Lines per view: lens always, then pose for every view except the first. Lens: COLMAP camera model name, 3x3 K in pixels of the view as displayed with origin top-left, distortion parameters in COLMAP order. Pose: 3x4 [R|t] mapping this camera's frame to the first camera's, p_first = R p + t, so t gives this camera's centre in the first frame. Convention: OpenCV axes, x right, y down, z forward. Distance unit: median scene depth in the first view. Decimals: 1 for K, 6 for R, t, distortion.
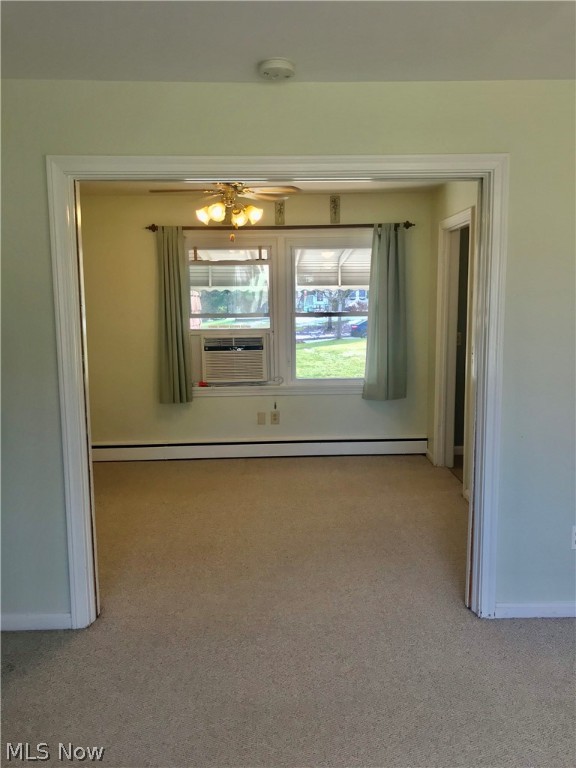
lens RADIAL K [[630.1, 0, 288.0], [0, 630.1, 384.0], [0, 0, 1]] dist [0.081704, -0.159540]
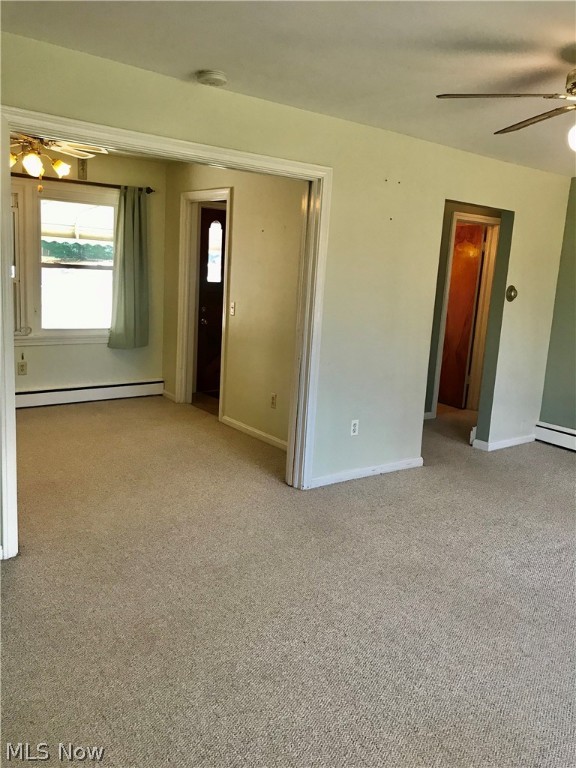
lens RADIAL K [[630.1, 0, 288.0], [0, 630.1, 384.0], [0, 0, 1]] dist [0.081704, -0.159540]
pose [[0.803472, -0.056074, 0.592696, -0.296028], [0.015711, 0.997205, 0.073047, 0.011710], [-0.595136, -0.049379, 0.802107, -0.062370]]
